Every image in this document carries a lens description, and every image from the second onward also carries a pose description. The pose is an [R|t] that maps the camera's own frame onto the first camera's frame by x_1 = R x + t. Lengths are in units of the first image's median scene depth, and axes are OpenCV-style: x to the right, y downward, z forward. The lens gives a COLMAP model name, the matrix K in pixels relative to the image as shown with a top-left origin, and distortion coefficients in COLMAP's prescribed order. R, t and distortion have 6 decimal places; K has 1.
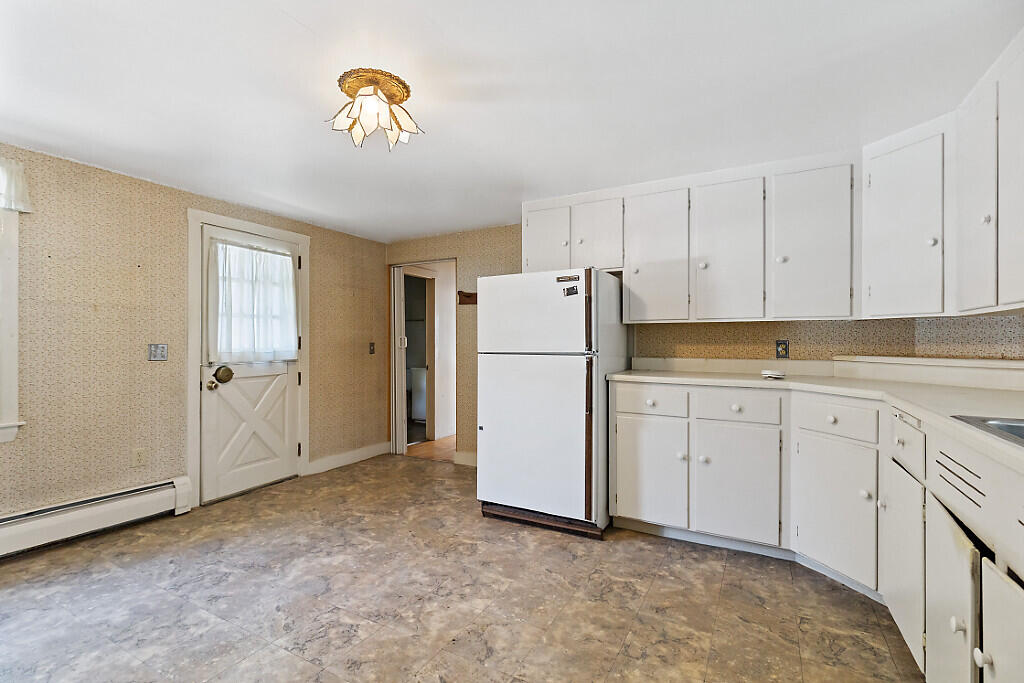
lens RADIAL K [[469.2, 0, 508.6], [0, 469.2, 340.7], [0, 0, 1]] dist [0.004665, -0.001756]
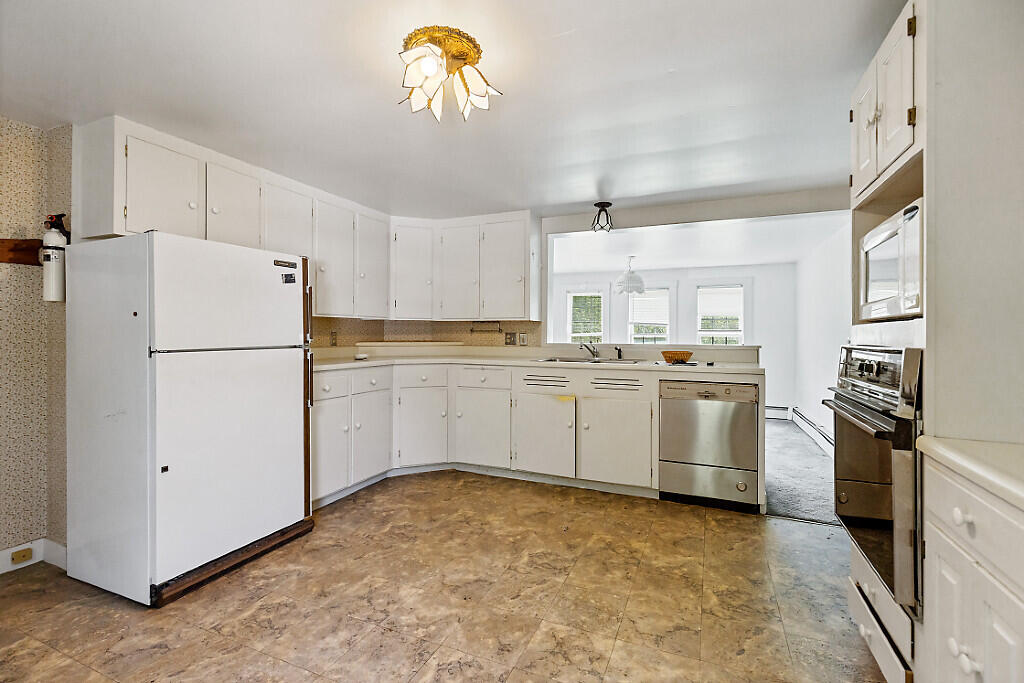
lens RADIAL K [[461.9, 0, 508.0], [0, 461.9, 332.9], [0, 0, 1]] dist [0.007309, -0.000798]
pose [[-0.090545, 0.000105, 0.995892, -0.978709], [-0.004098, 0.999991, -0.000478, -0.000557], [-0.995884, -0.004125, -0.090544, 0.795162]]
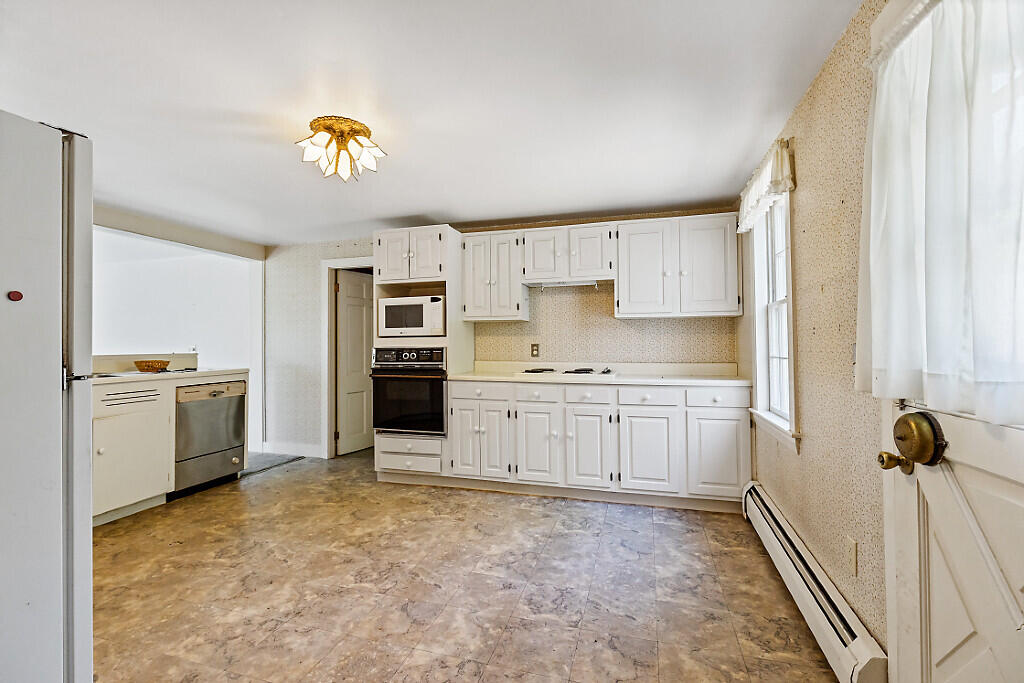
lens RADIAL K [[461.9, 0, 499.9], [0, 461.9, 336.9], [0, 0, 1]] dist [0.007309, -0.000798]
pose [[-0.980471, 0.003971, -0.196625, -0.373797], [0.007043, 0.999864, -0.014924, 0.008120], [0.196539, -0.016017, -0.980365, 1.848996]]
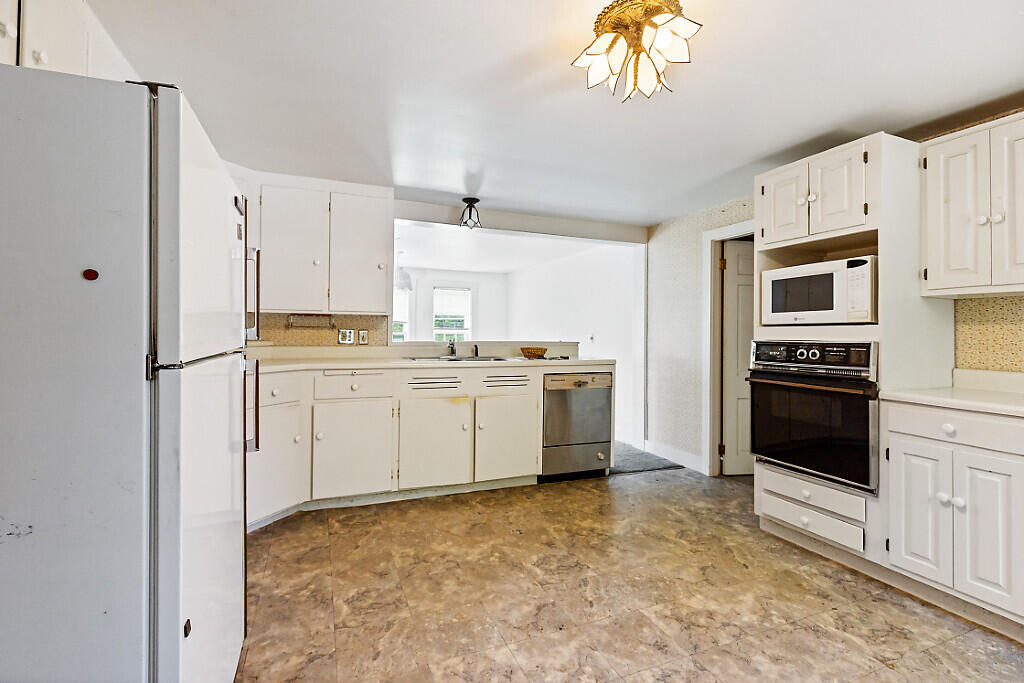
lens RADIAL K [[469.2, 0, 501.3], [0, 469.2, 329.7], [0, 0, 1]] dist [0.004665, -0.001756]
pose [[-0.770745, -0.001714, 0.637141, -0.520900], [-0.009434, 0.999917, -0.008722, 0.007923], [-0.637074, -0.012733, -0.770698, 1.477409]]
